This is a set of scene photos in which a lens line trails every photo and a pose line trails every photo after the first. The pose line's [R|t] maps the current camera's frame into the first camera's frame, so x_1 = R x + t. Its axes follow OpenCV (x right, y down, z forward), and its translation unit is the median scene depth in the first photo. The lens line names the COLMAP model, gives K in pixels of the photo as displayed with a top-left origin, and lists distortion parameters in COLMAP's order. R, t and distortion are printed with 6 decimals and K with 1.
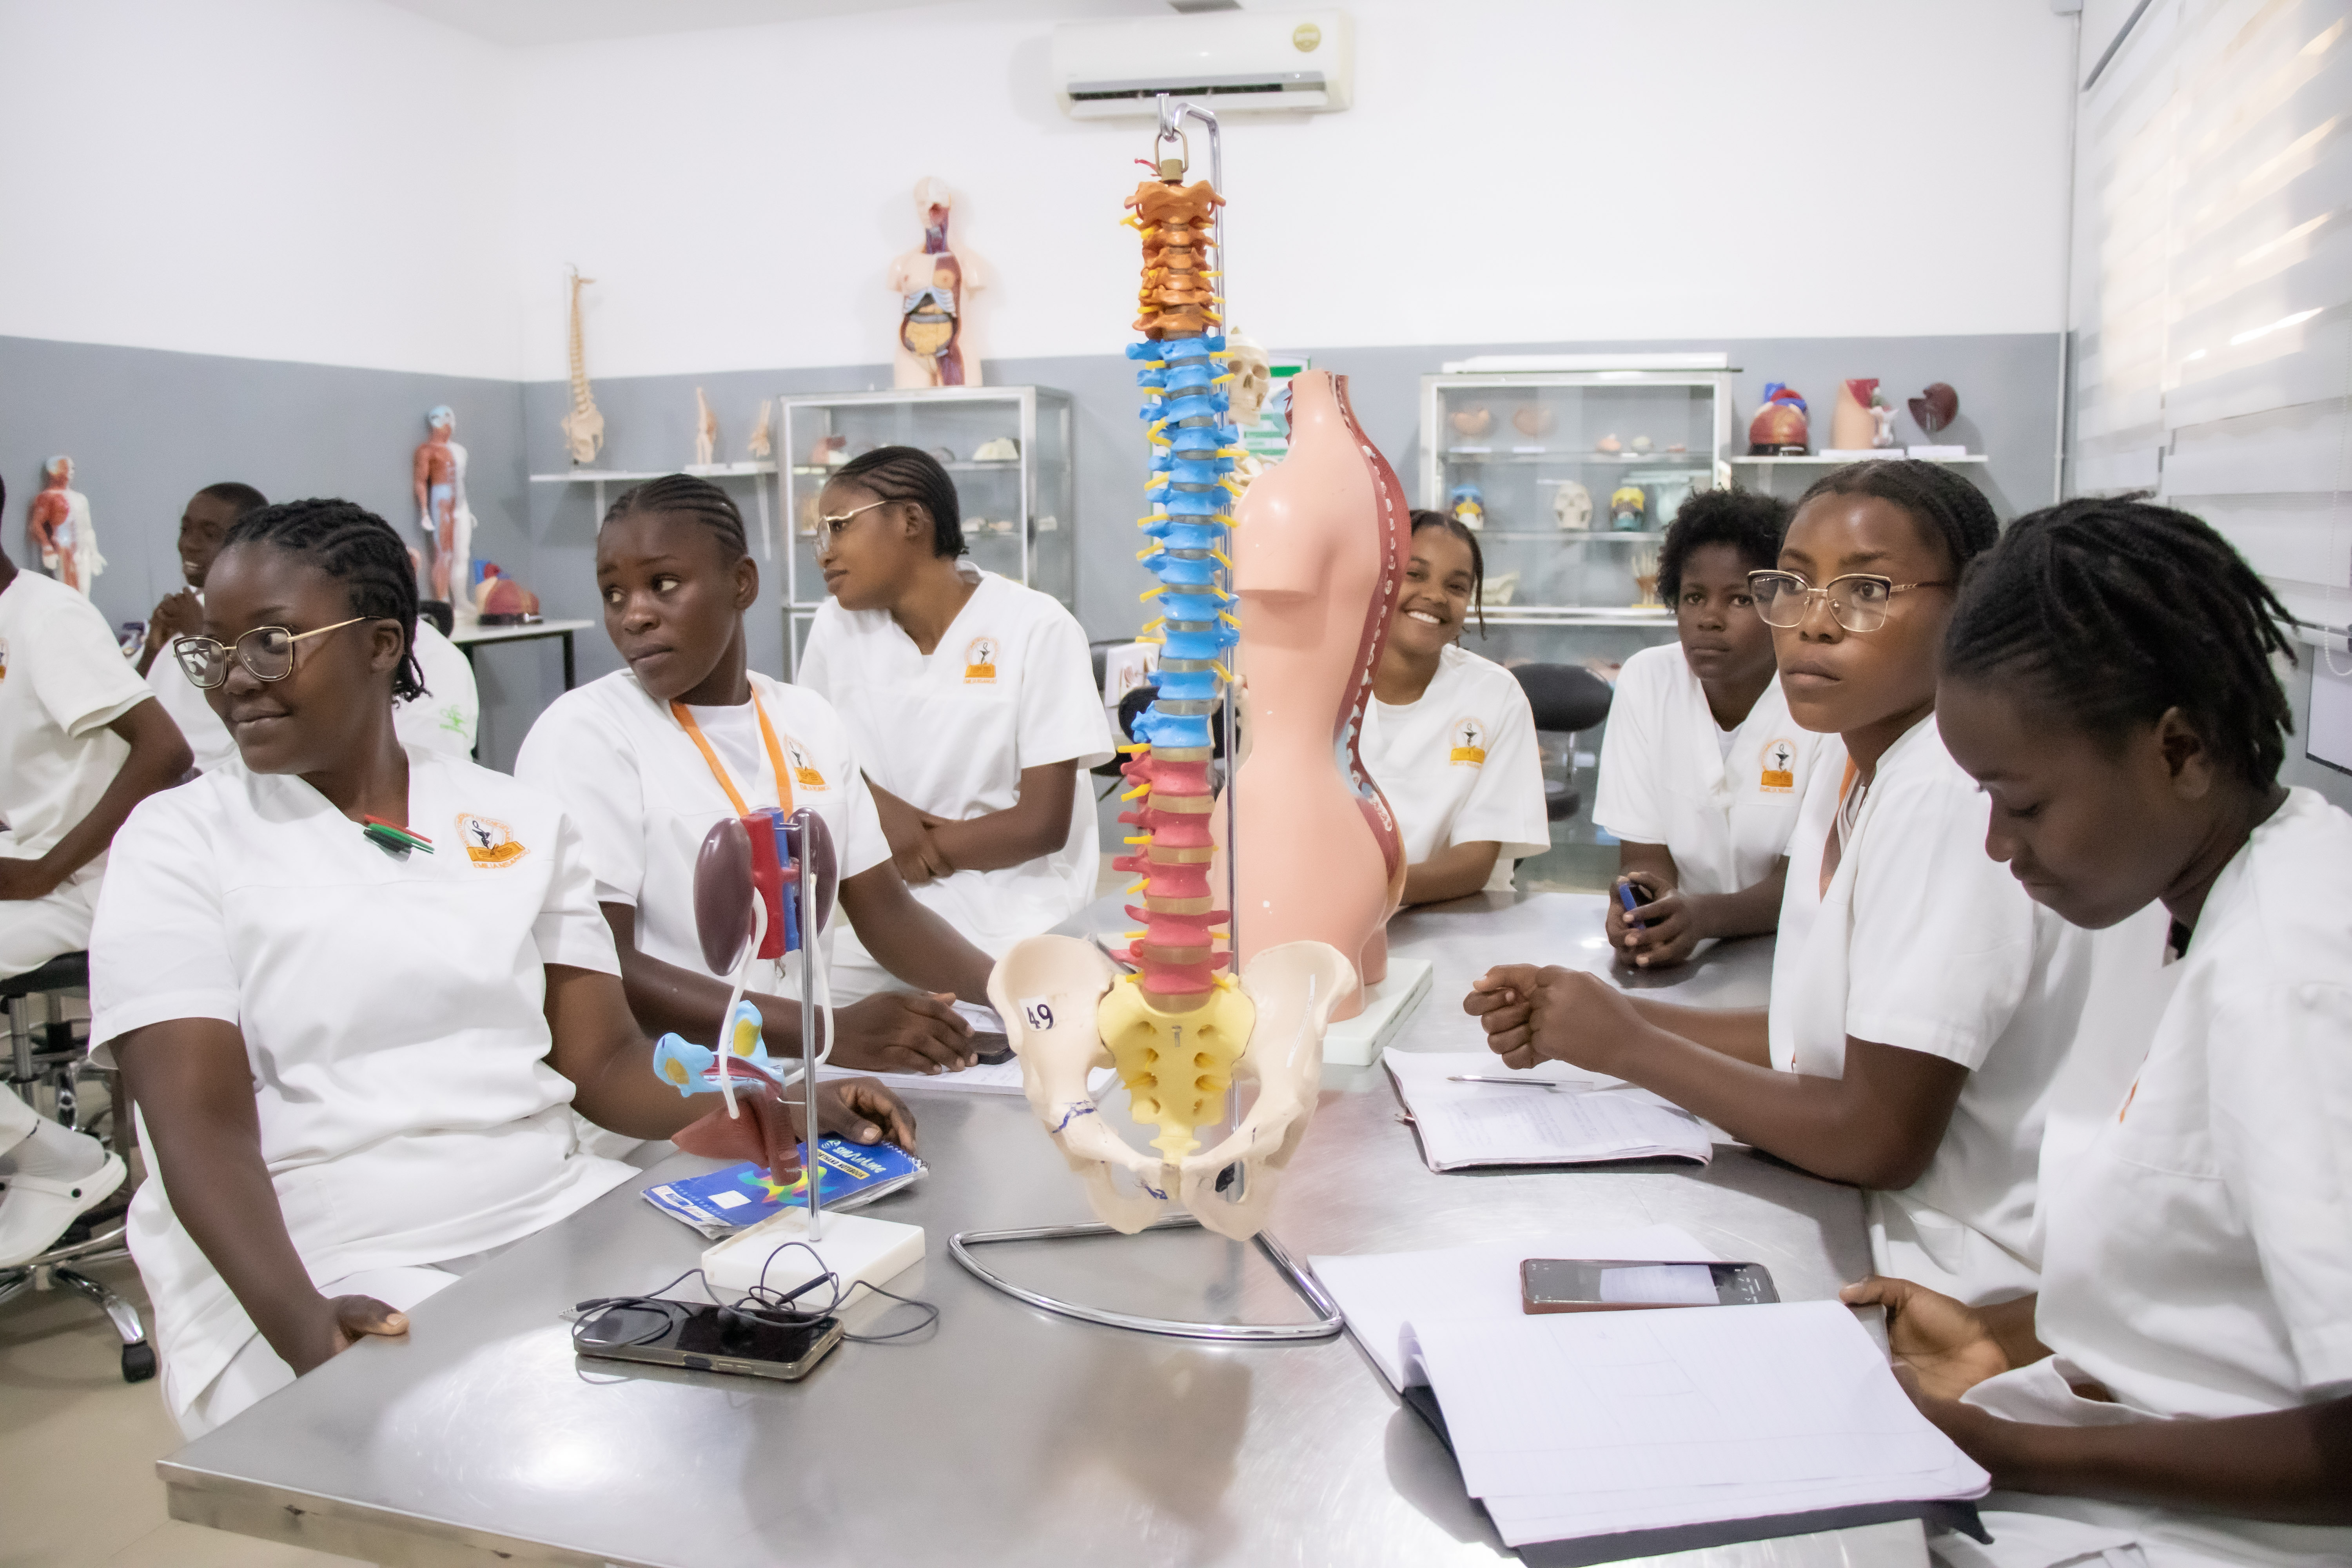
lens RADIAL K [[1954.0, 0, 1176.0], [0, 1954.0, 784.0], [0, 0, 1]] dist [-0.136690, 0.158155]
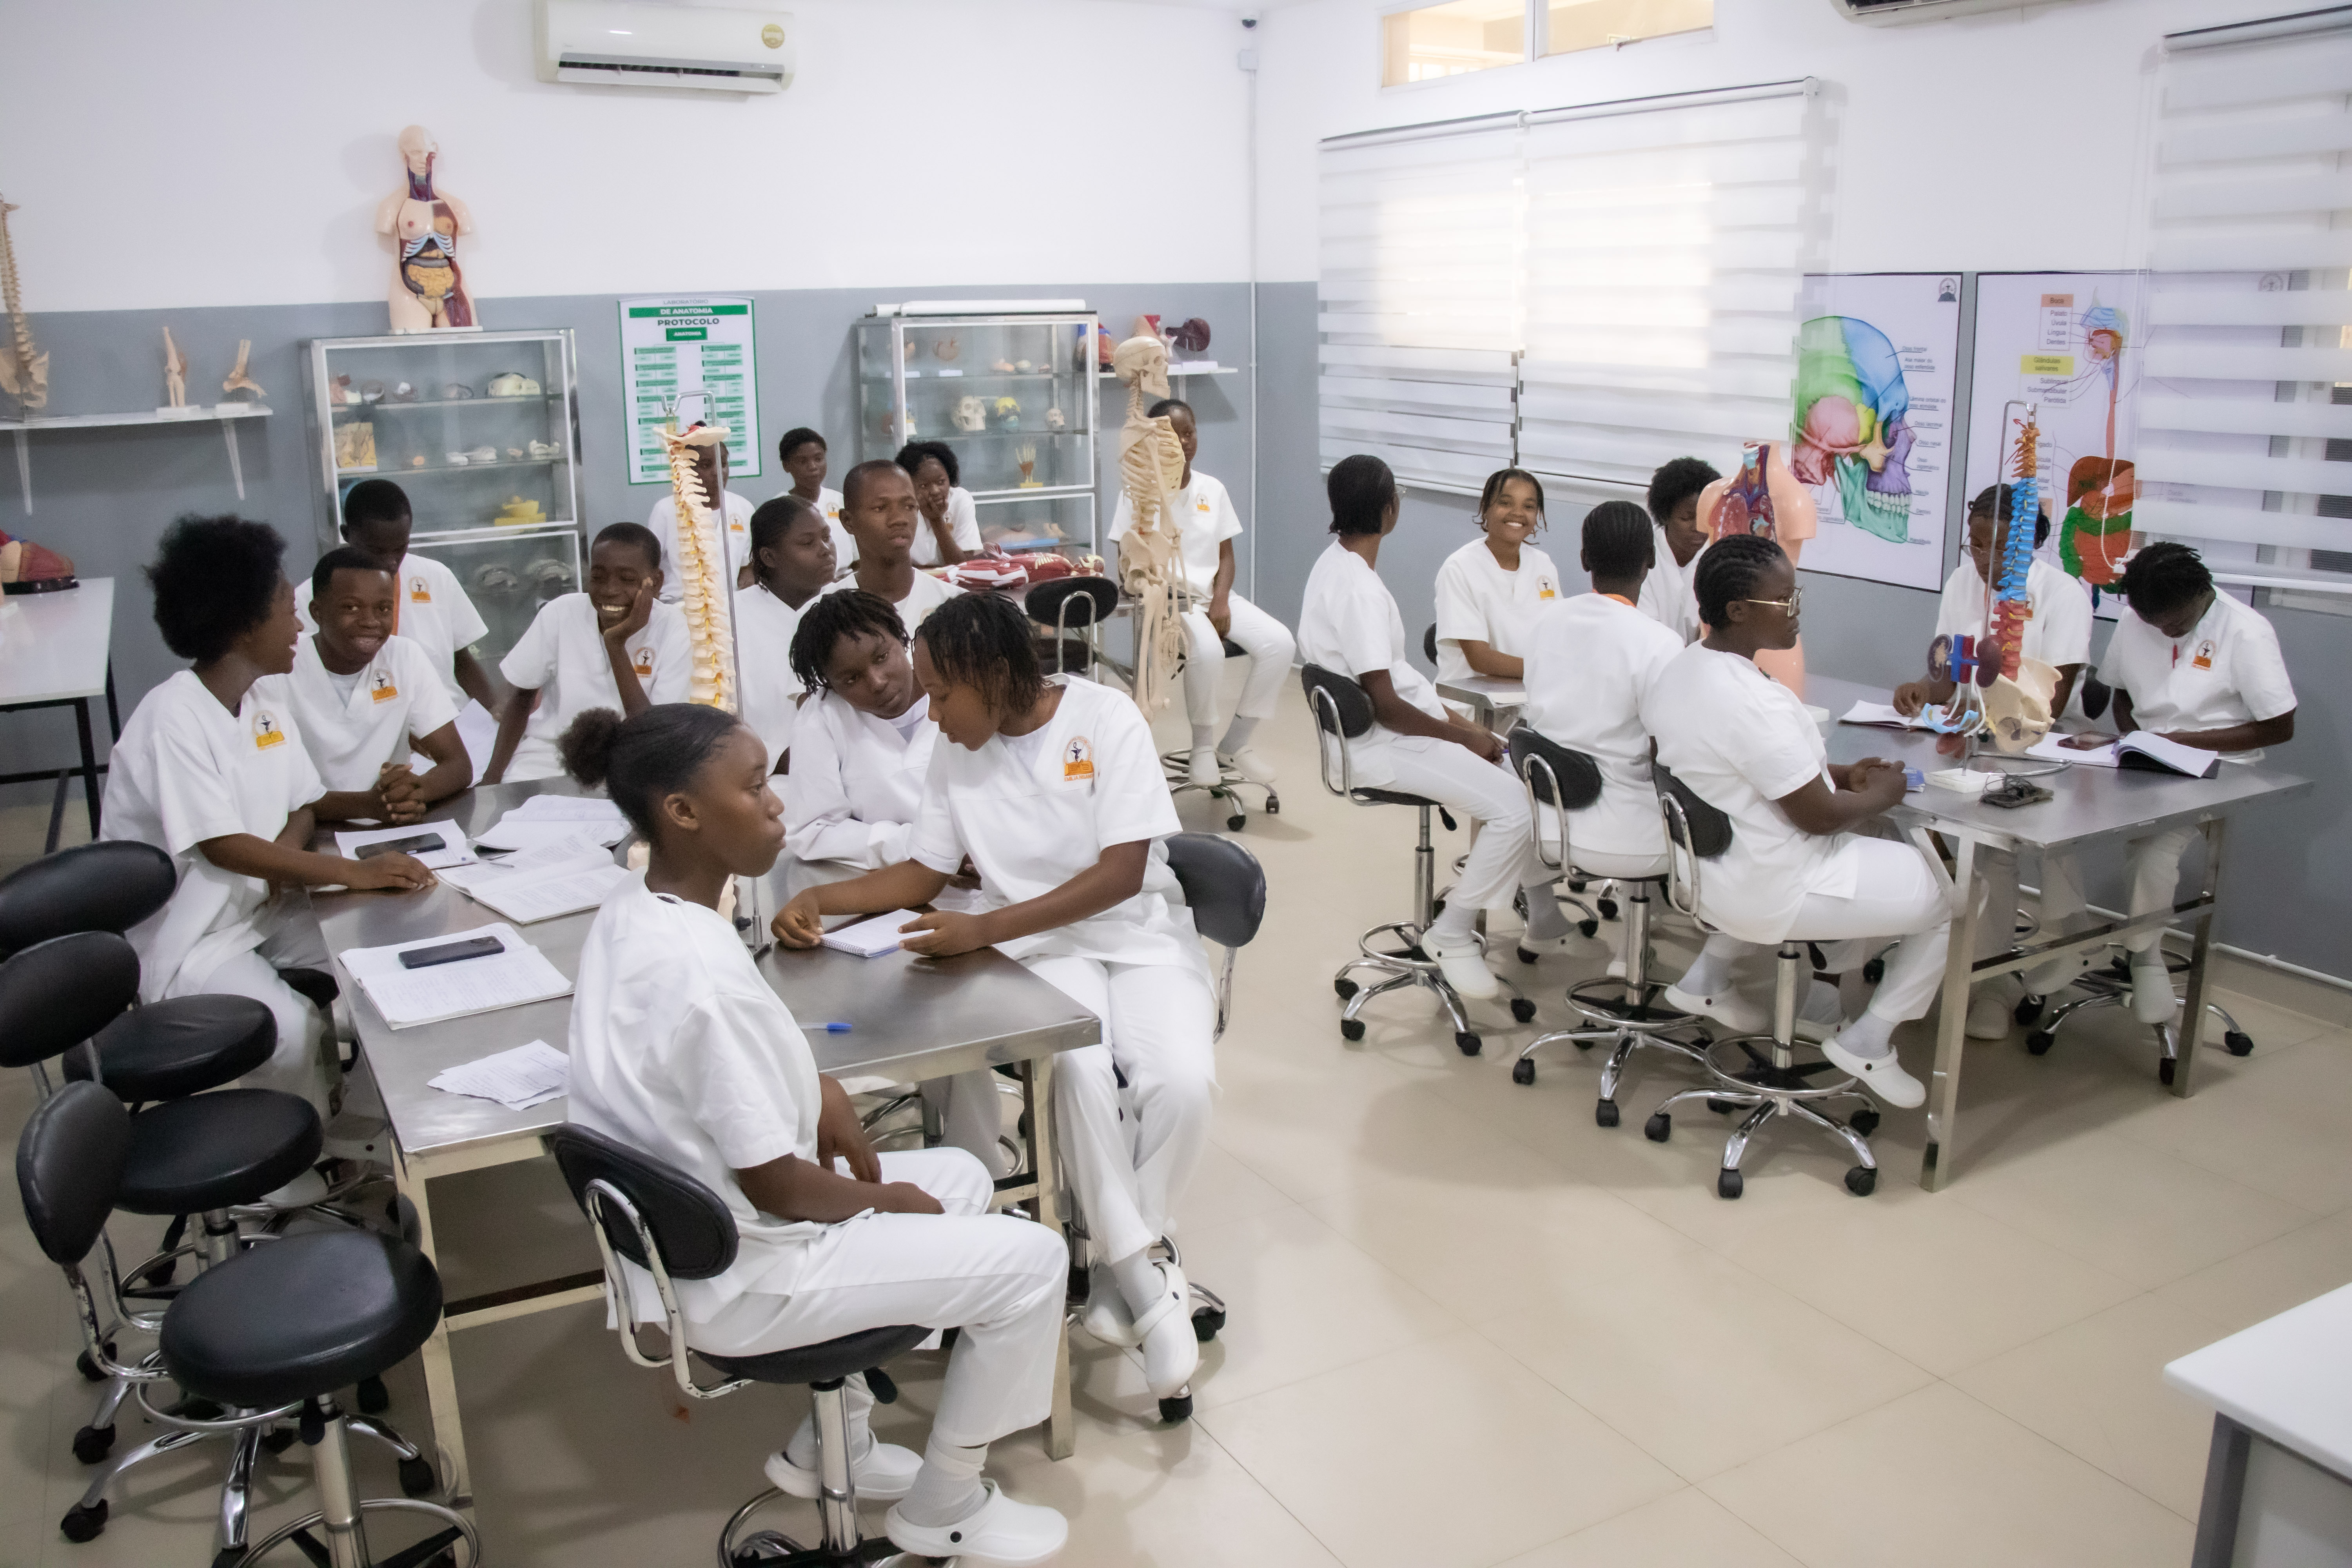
lens RADIAL K [[1954.0, 0, 1176.0], [0, 1954.0, 784.0], [0, 0, 1]] dist [-0.136690, 0.158155]
pose [[0.703892, -0.174216, 0.688610, -0.628200], [0.107612, 0.984420, 0.139054, -0.060021], [-0.702108, -0.023776, 0.711674, -0.049222]]
